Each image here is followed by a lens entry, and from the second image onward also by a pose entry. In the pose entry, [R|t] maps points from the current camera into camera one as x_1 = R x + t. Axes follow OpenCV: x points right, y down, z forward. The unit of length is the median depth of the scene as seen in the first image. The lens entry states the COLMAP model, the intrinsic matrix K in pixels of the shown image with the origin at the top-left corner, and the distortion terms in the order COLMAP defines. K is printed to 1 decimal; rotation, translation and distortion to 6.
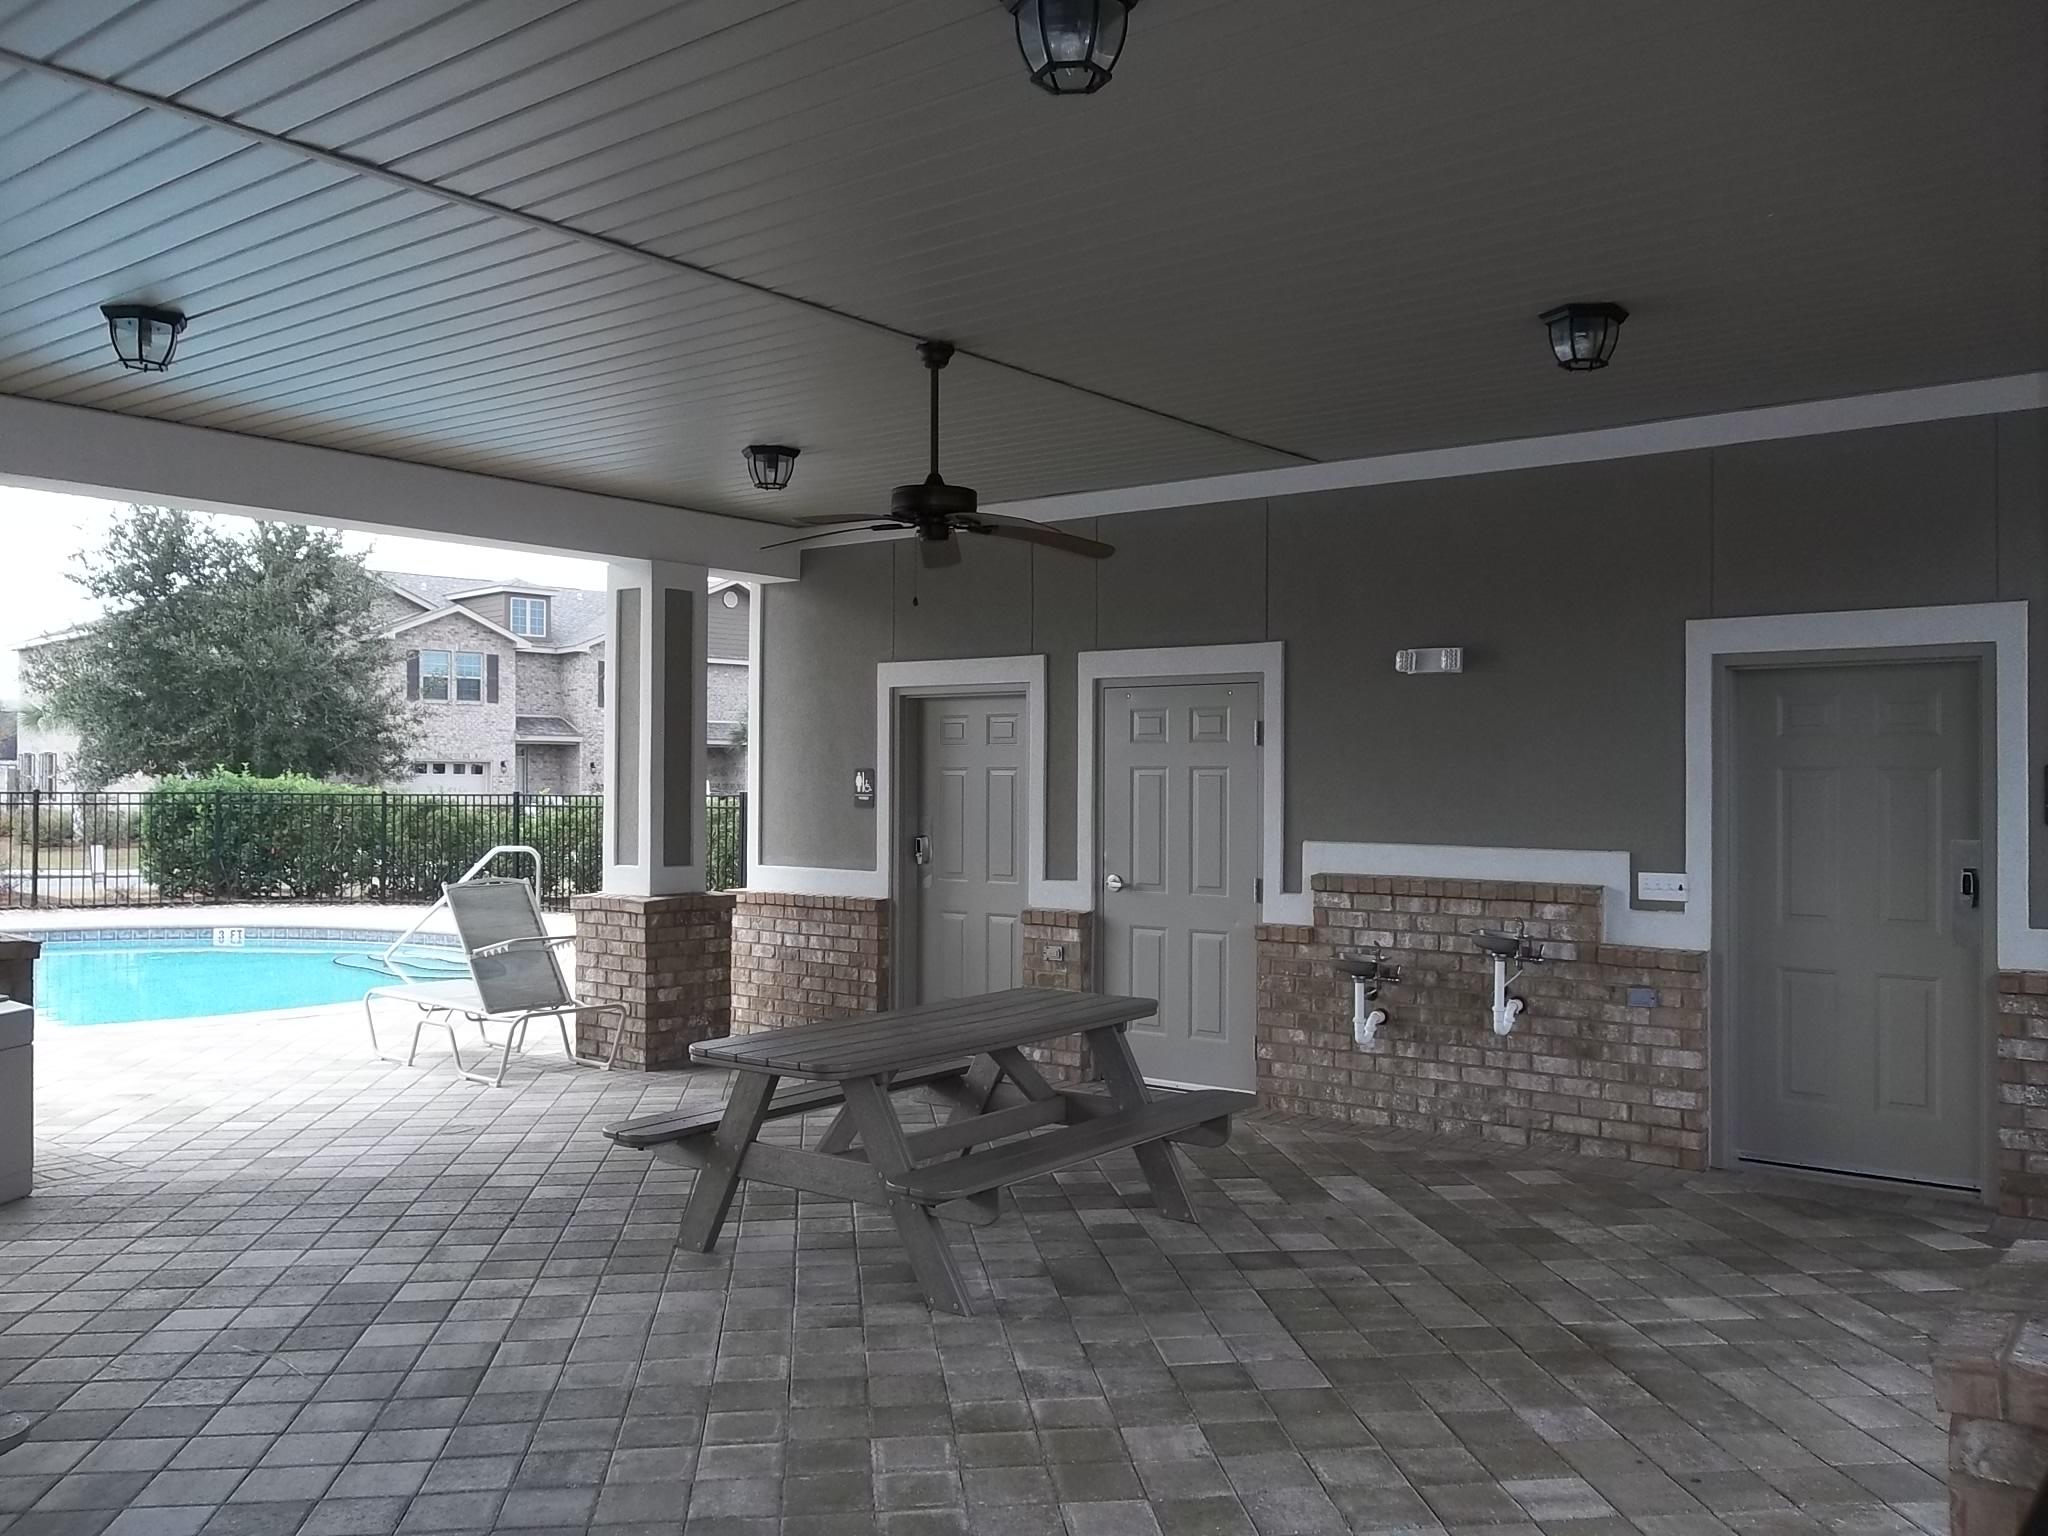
lens RADIAL K [[1680.1, 0, 1024.0], [0, 1680.1, 768.0], [0, 0, 1]] dist [-0.009234, -0.007130]
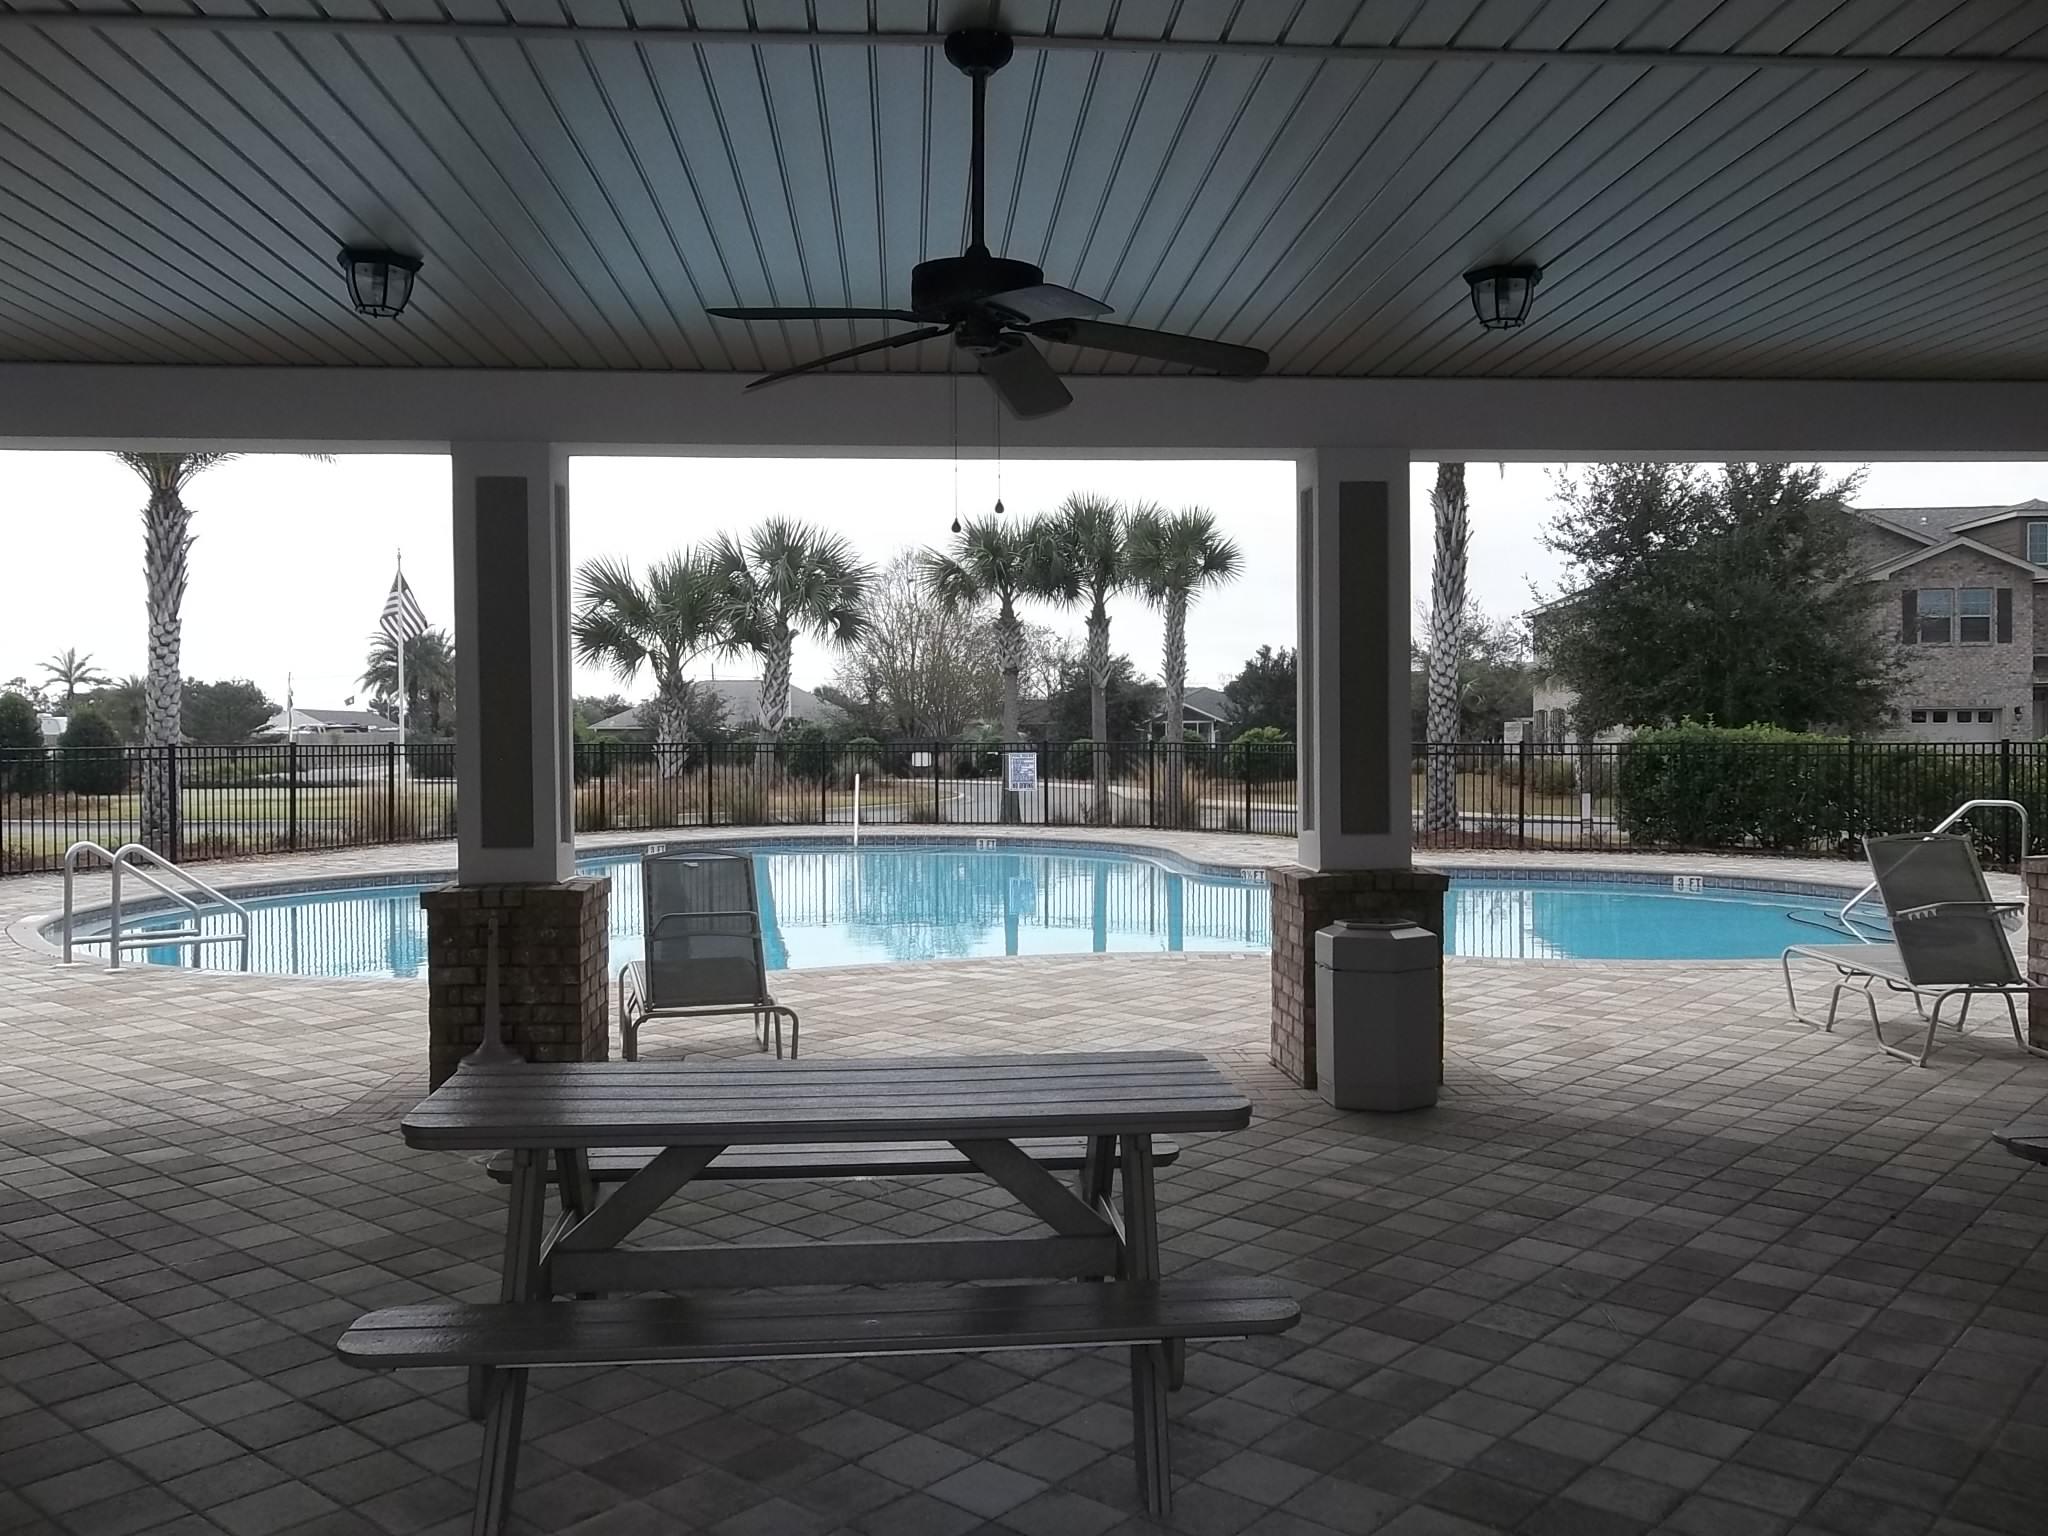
lens RADIAL K [[1673.3, 0, 1024.0], [0, 1673.3, 768.0], [0, 0, 1]] dist [0.016515, -0.013439]
pose [[0.663801, 0.004546, -0.747895, 0.019432], [0.016420, 0.999652, 0.020650, 0.002837], [0.747729, -0.025988, 0.663496, 0.029788]]
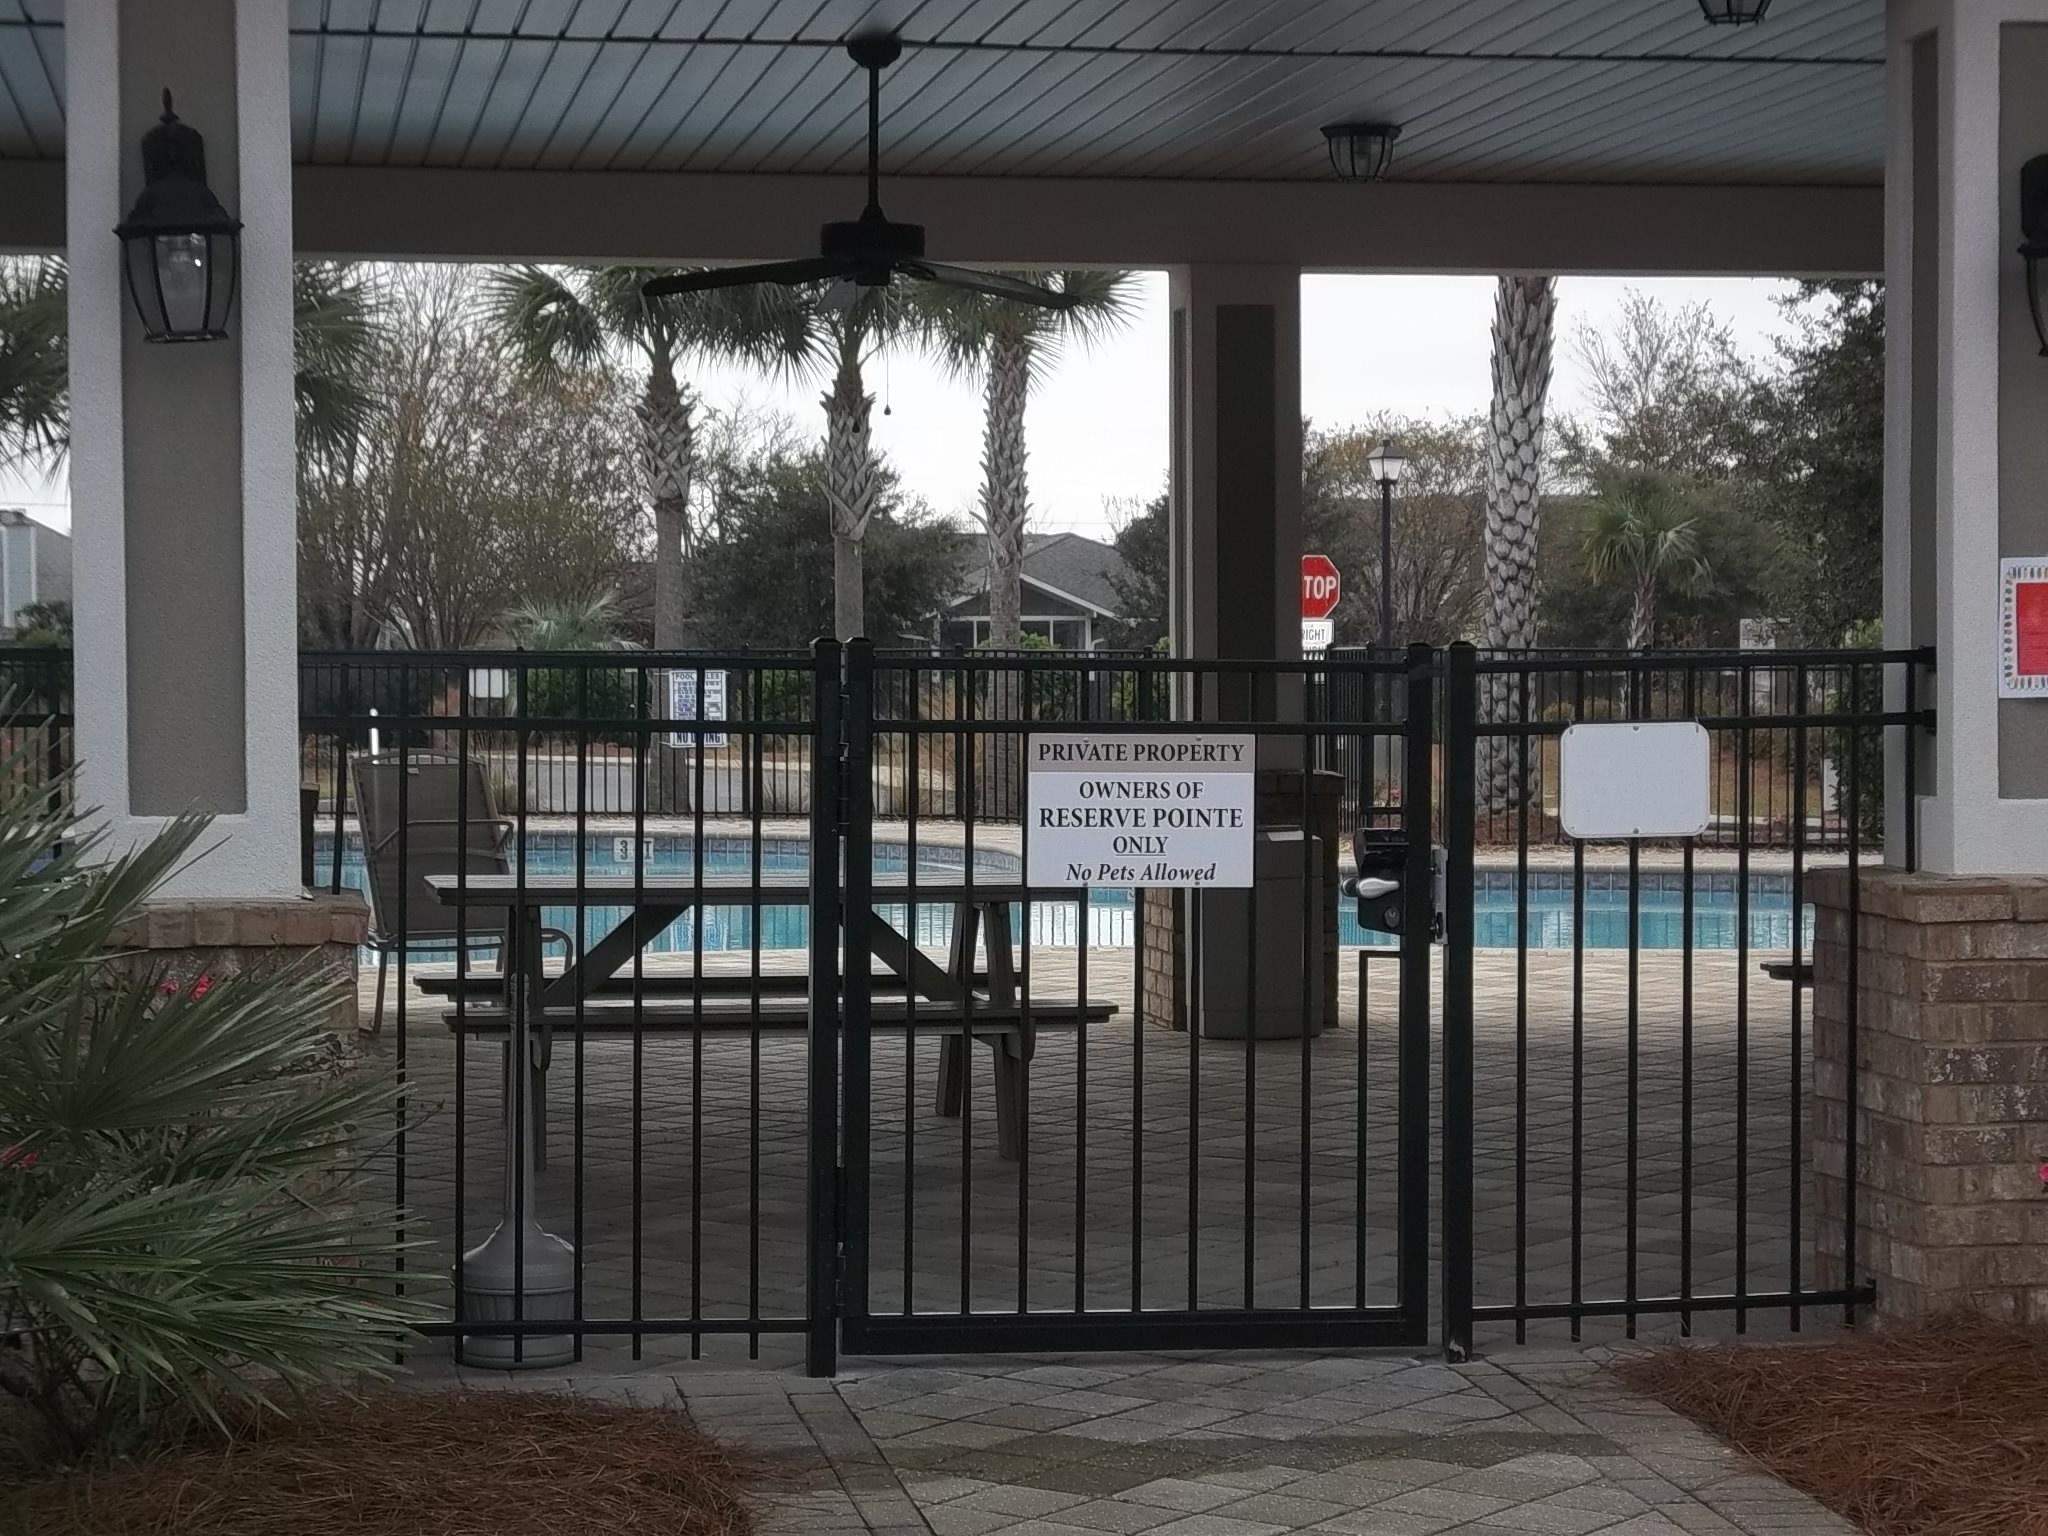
lens RADIAL K [[4464.8, 0, 1024.0], [0, 4464.8, 768.0], [0, 0, 1]] dist [0.007541, -0.042475]
pose [[0.733178, 0.009465, -0.679971, 0.410317], [0.012350, 0.999553, 0.027231, 0.013164], [0.679924, -0.028363, 0.732734, -0.395597]]
